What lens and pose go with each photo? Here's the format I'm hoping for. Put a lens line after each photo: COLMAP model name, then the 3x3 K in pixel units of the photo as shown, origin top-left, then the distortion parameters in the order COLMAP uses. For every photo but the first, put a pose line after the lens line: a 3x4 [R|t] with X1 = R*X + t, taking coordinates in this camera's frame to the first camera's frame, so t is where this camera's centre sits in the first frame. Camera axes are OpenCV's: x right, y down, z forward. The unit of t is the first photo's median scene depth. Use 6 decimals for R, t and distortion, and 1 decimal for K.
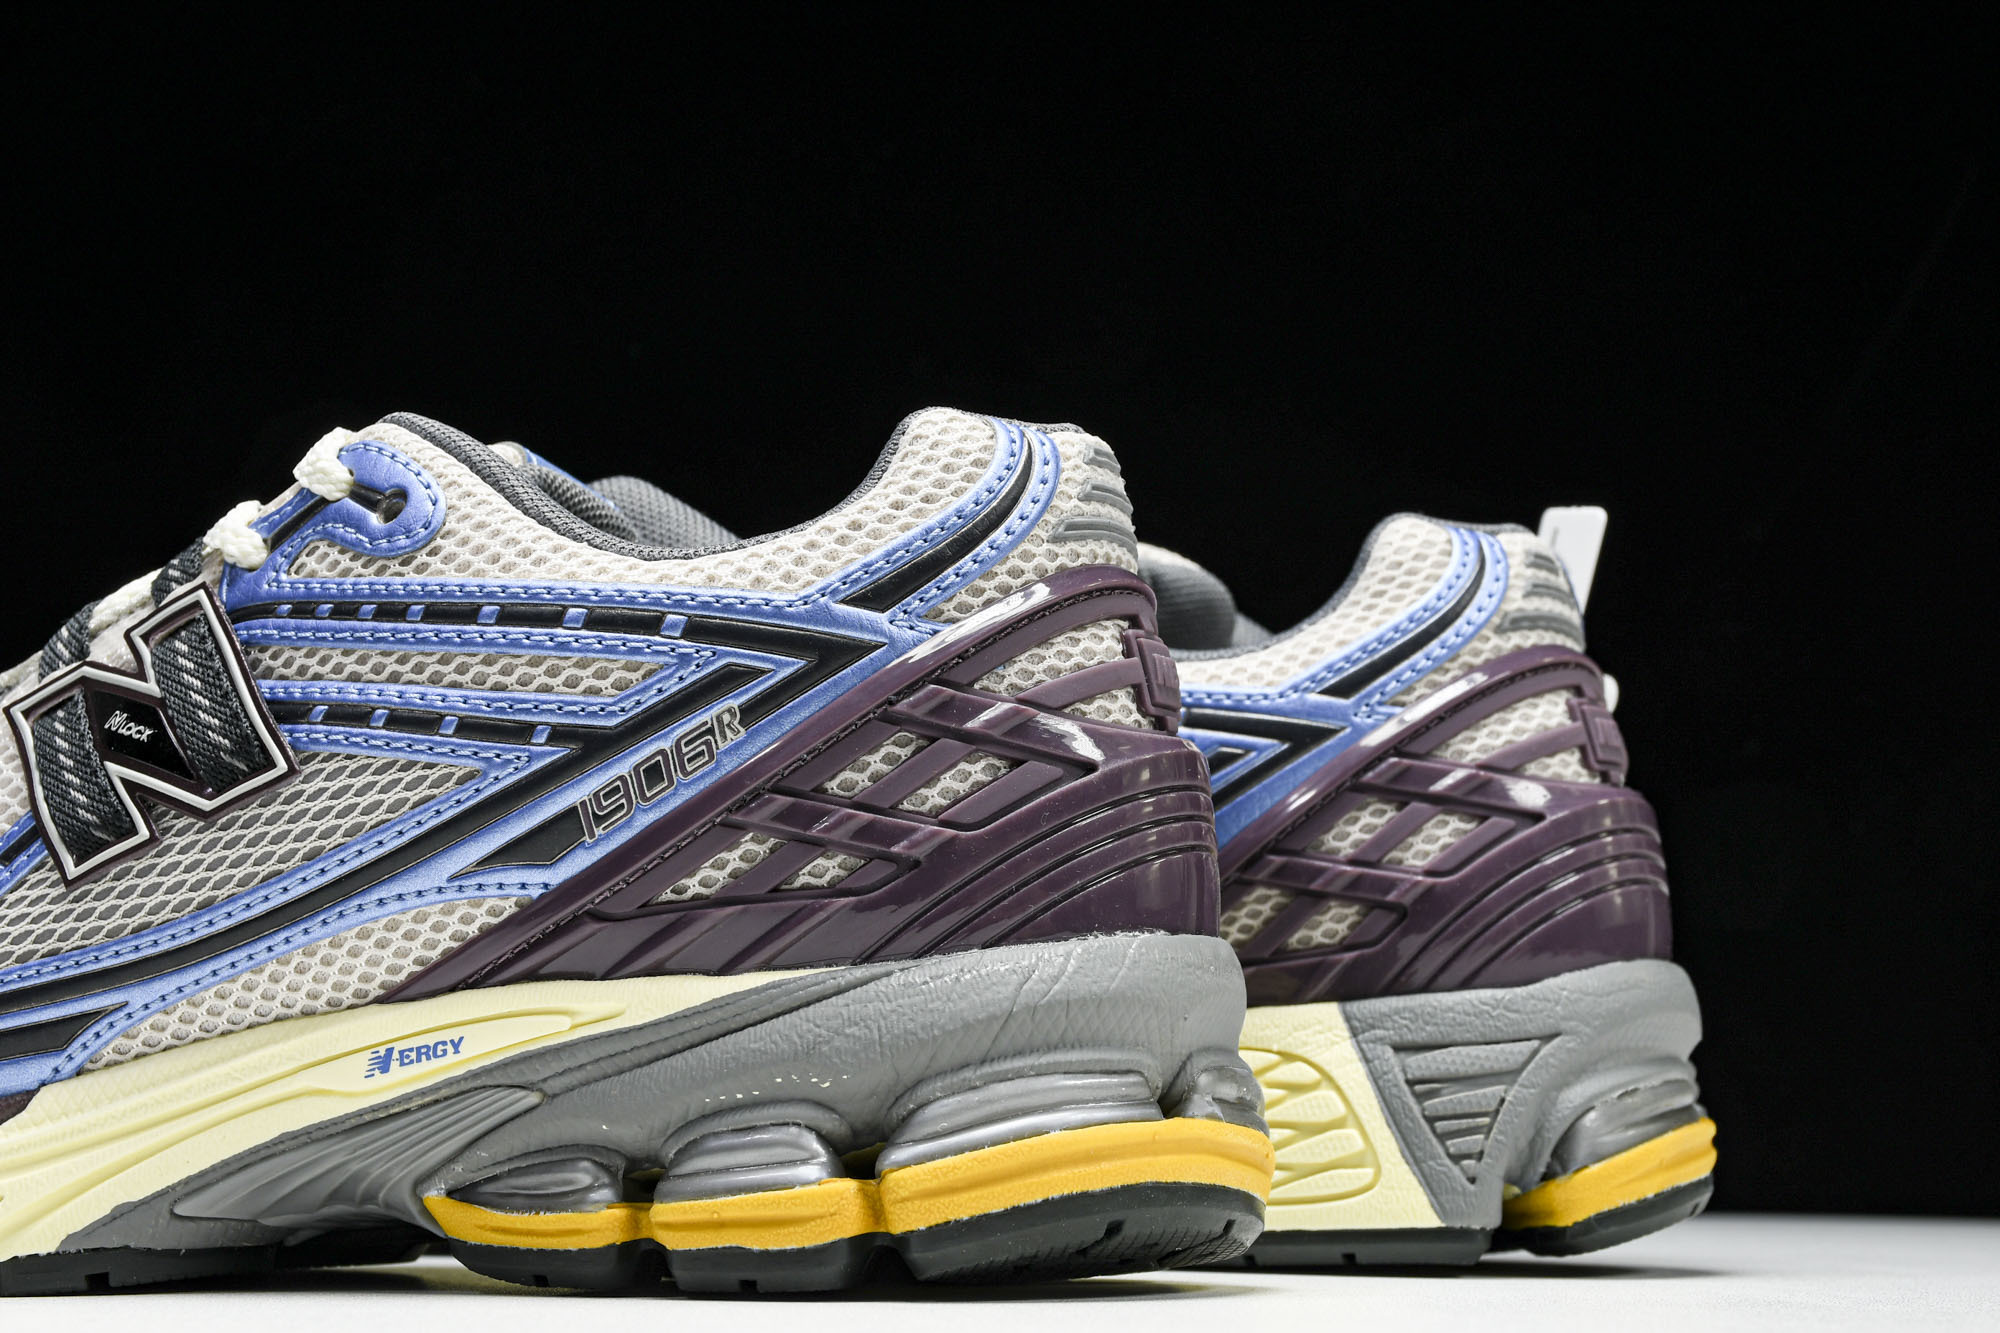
lens RADIAL K [[3511.1, 0, 1107.8], [0, 3511.1, 681.0], [0, 0, 1]] dist [0.036119, 0.000000]
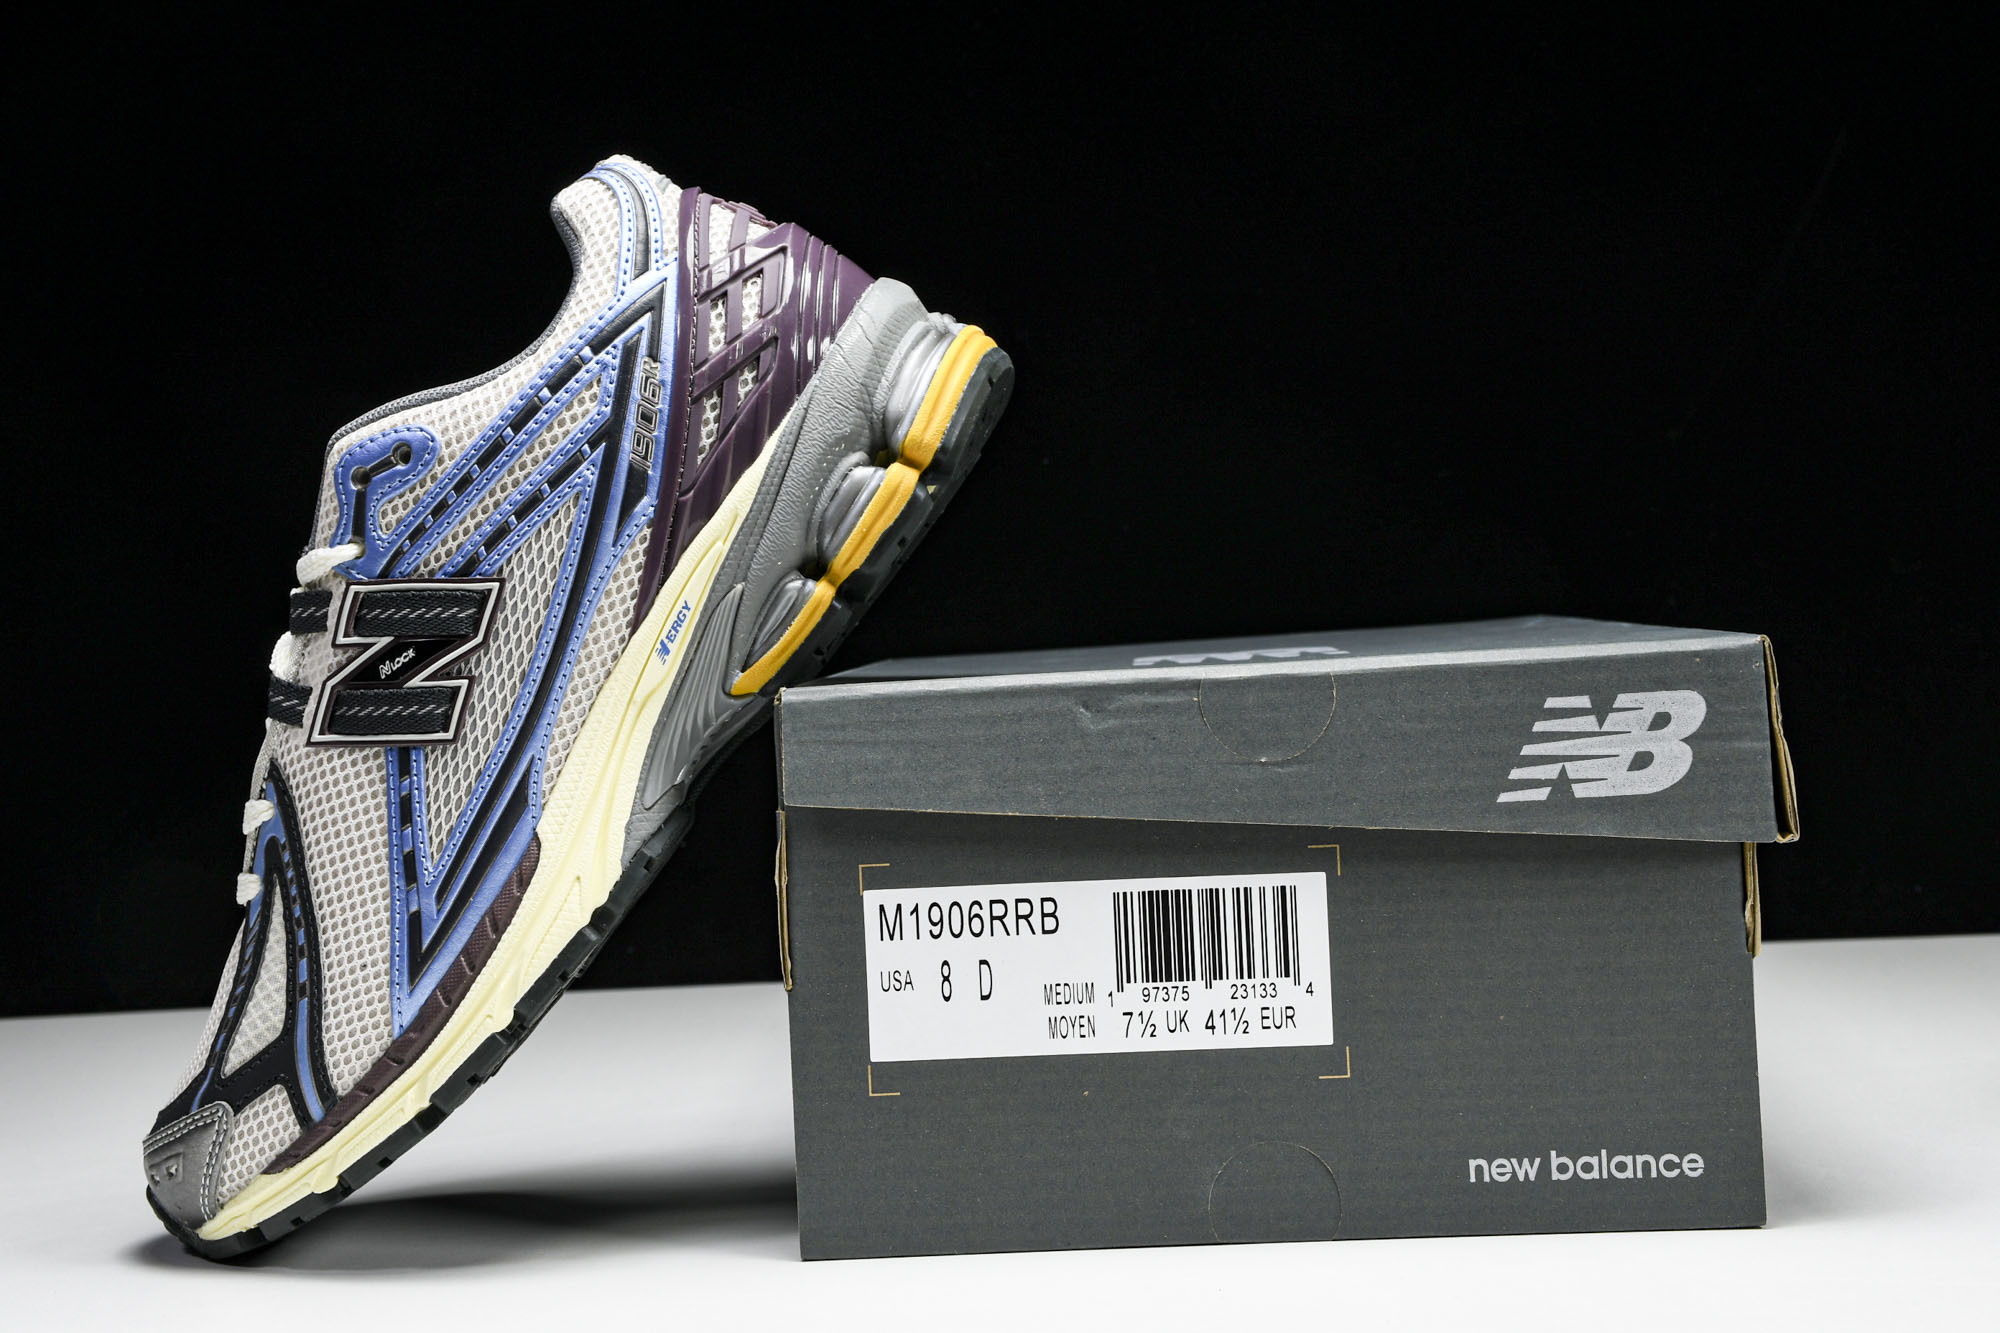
lens RADIAL K [[3356.6, 0, 963.5], [0, 3356.6, 663.1], [0, 0, 1]] dist [0.117735, 0.000000]
pose [[0.563023, -0.746641, 0.354306, -0.724602], [0.739697, 0.646469, 0.186883, -0.090523], [-0.368583, 0.156860, 0.916265, -0.594208]]
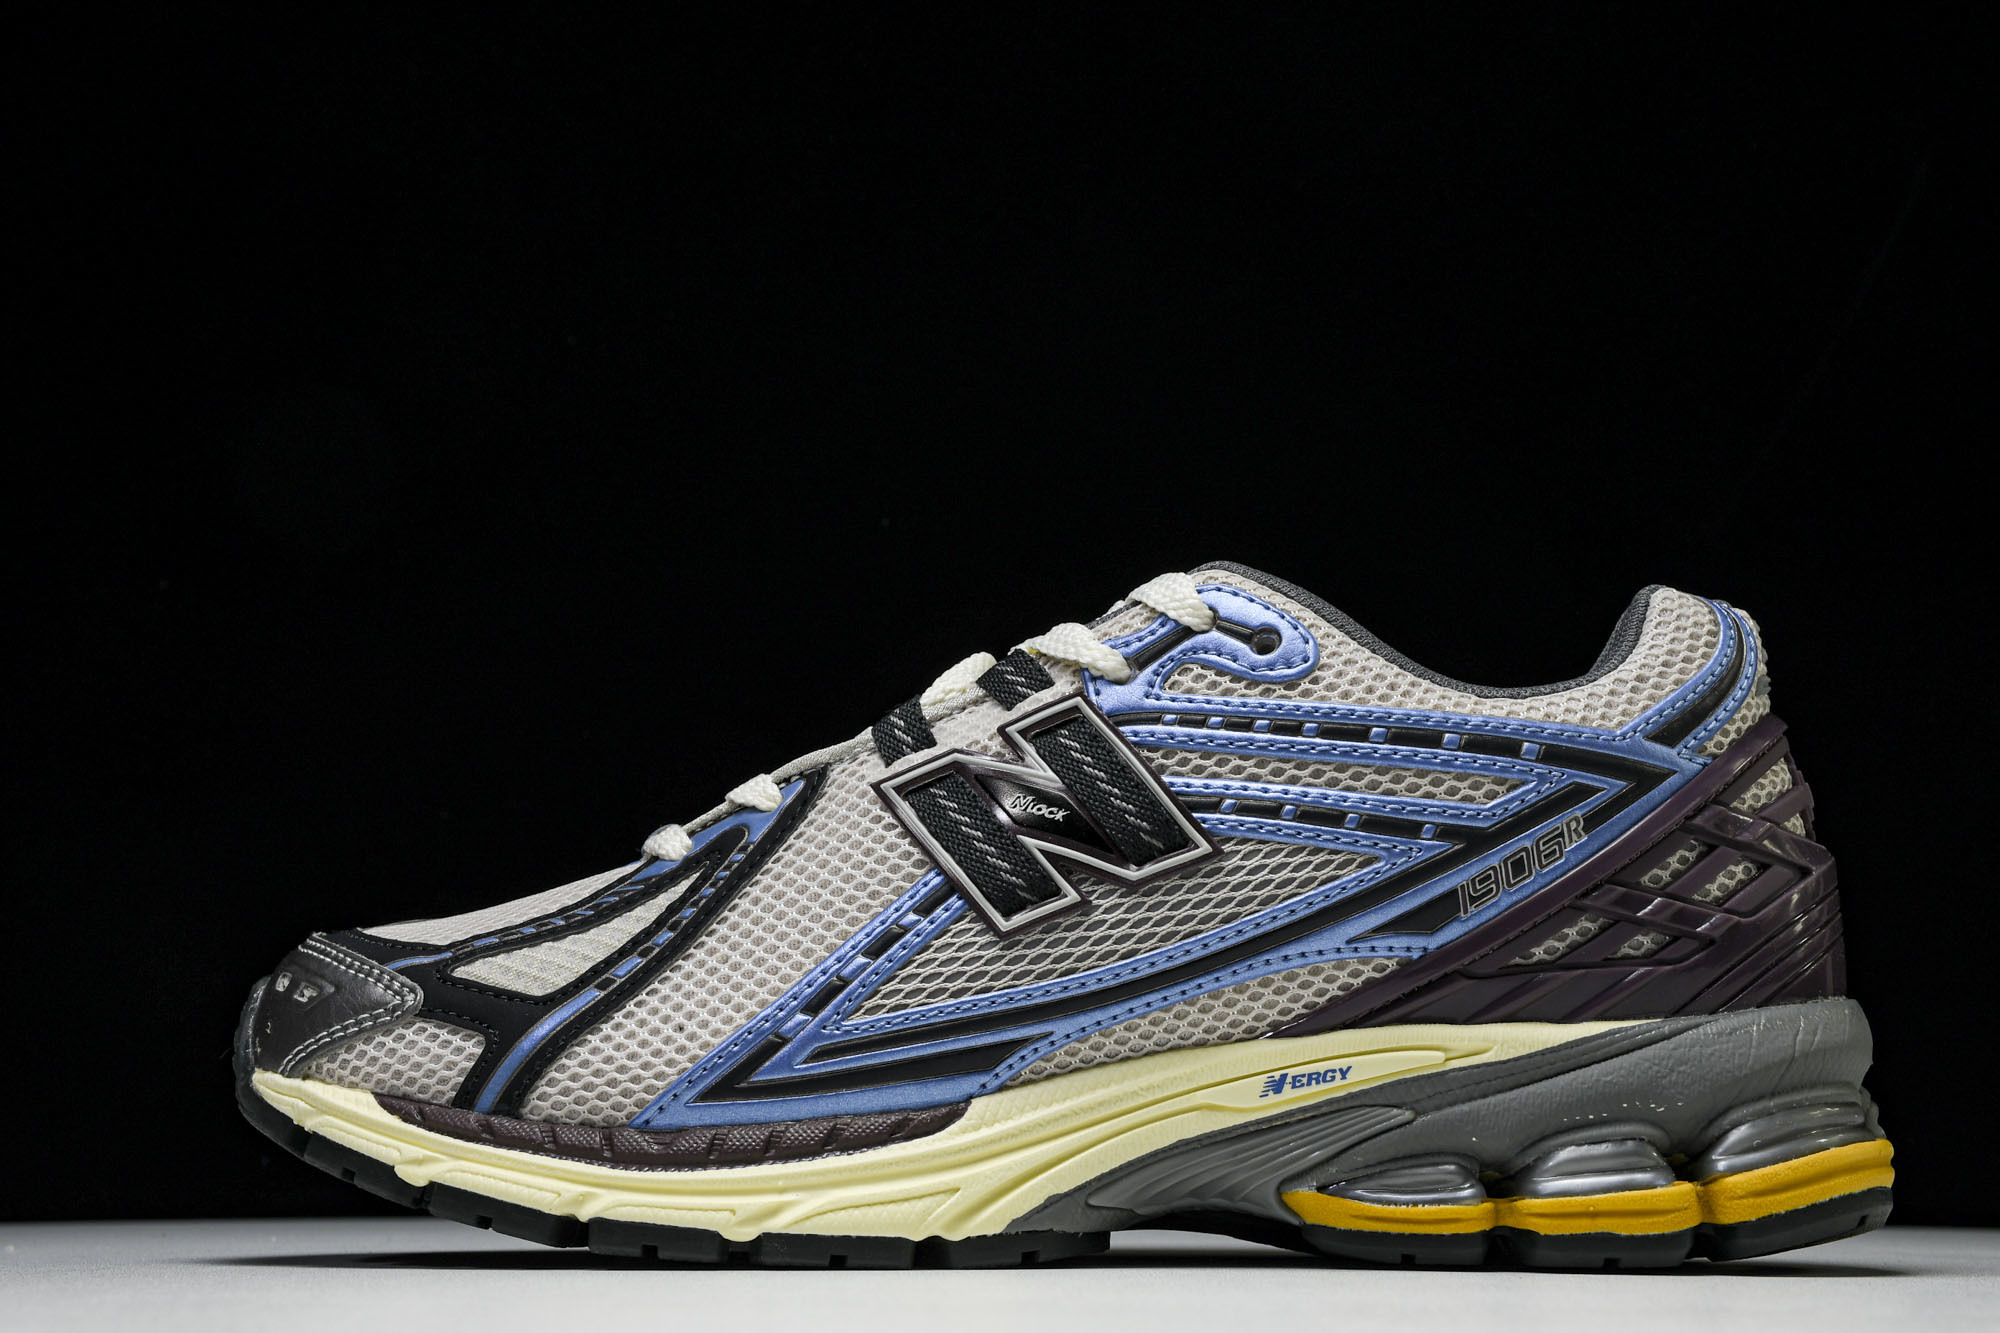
lens RADIAL K [[3511.1, 0, 966.9], [0, 3511.1, 691.9], [0, 0, 1]] dist [0.036119, 0.000000]
pose [[0.958056, 0.047451, 0.282624, -0.678013], [-0.047701, 0.998844, -0.006000, -0.019550], [-0.282582, -0.007733, 0.959212, -0.175962]]
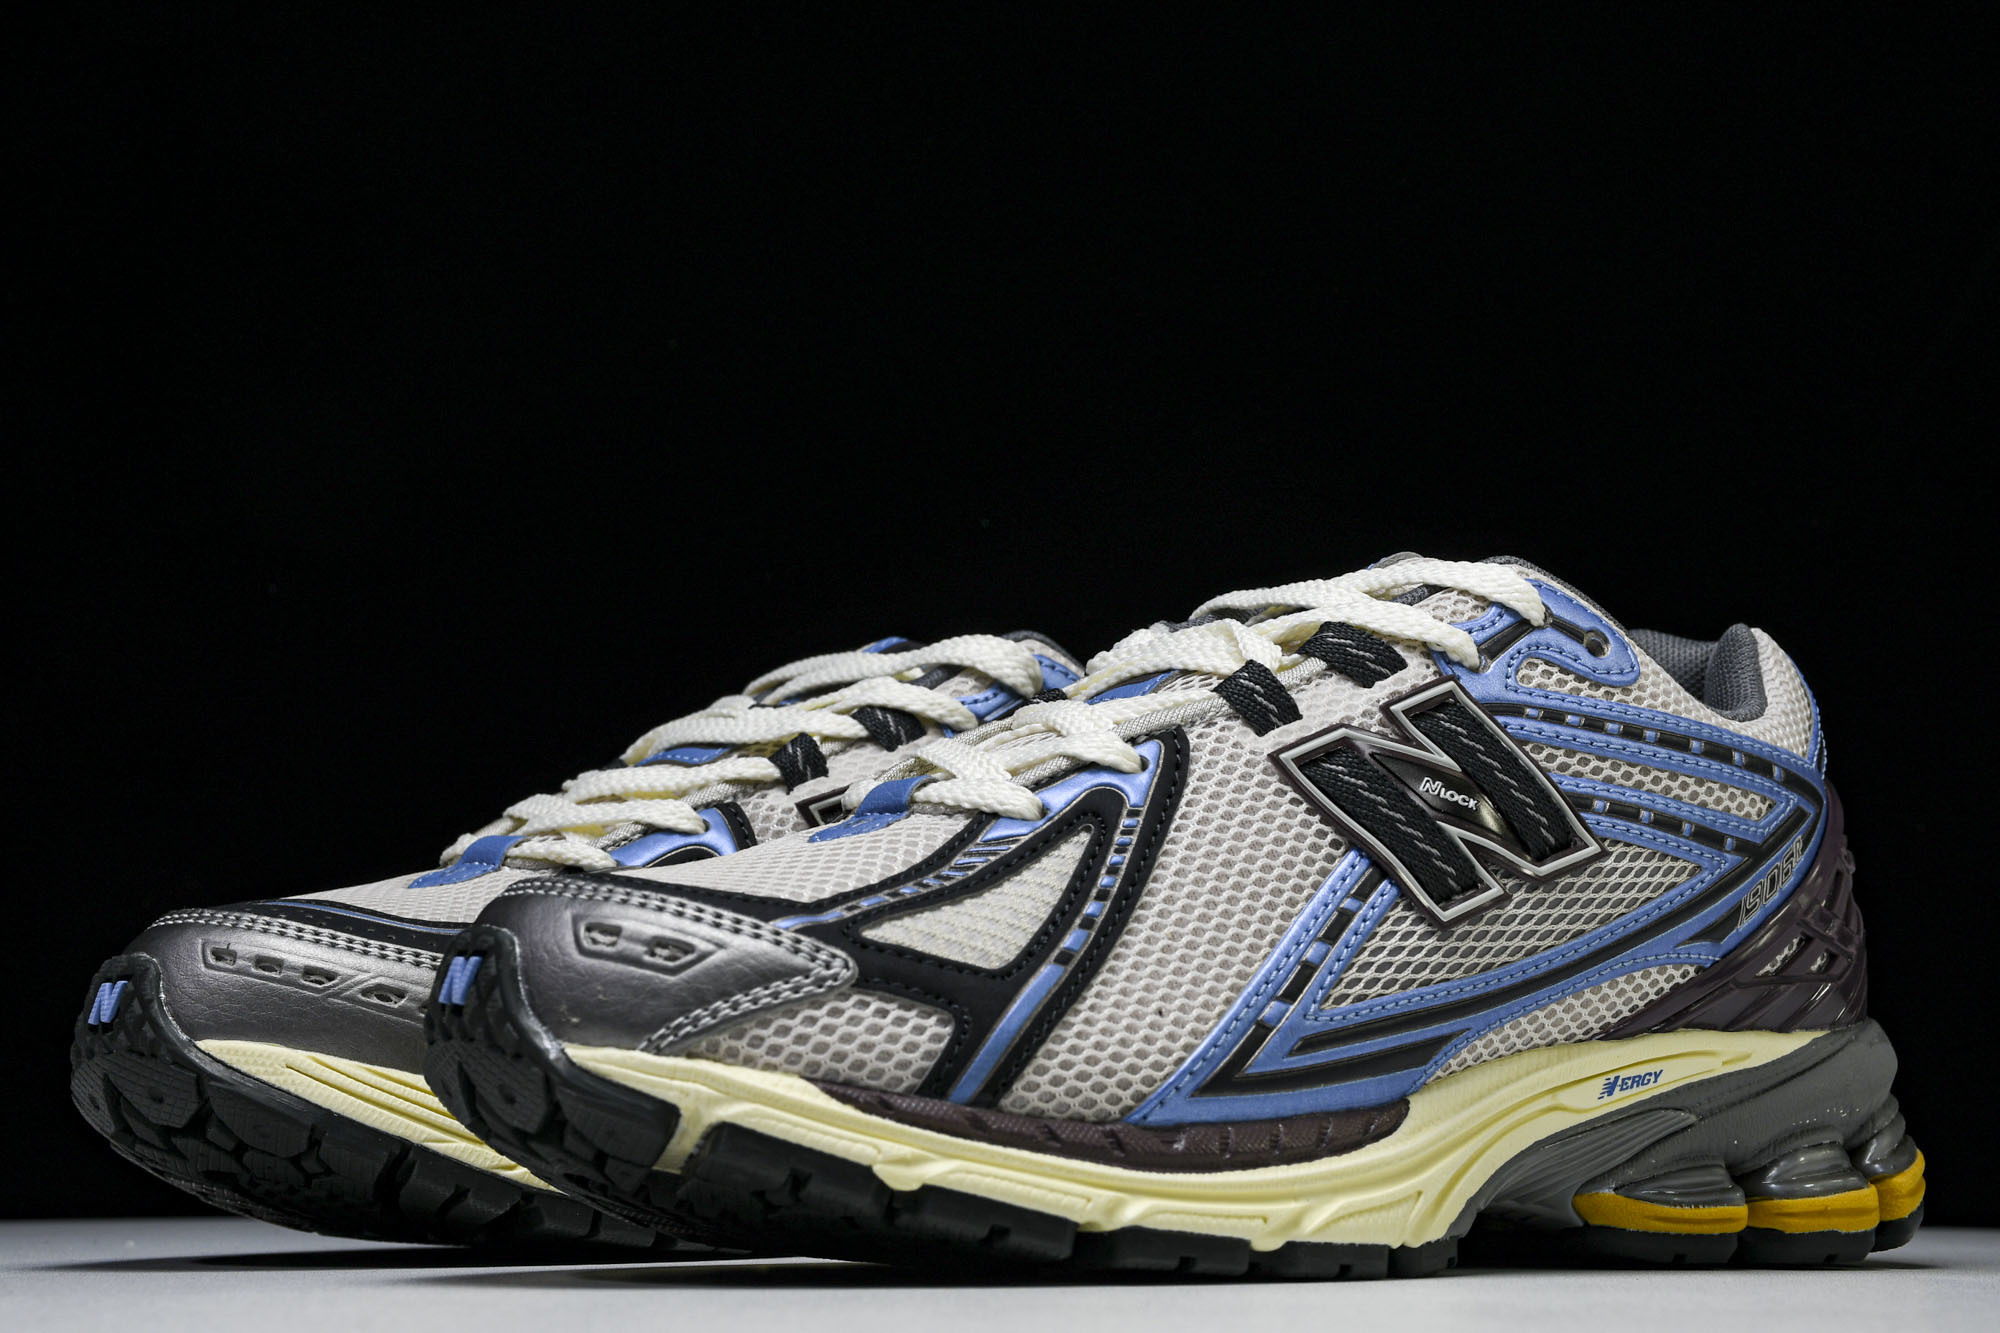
lens RADIAL K [[3511.1, 0, 1002.8], [0, 3511.1, 663.2], [0, 0, 1]] dist [0.036119, 0.000000]
pose [[0.528517, 0.125386, 0.839612, -1.409487], [-0.128344, 0.989466, -0.066976, 0.070681], [-0.839165, -0.072361, 0.539042, 0.515012]]
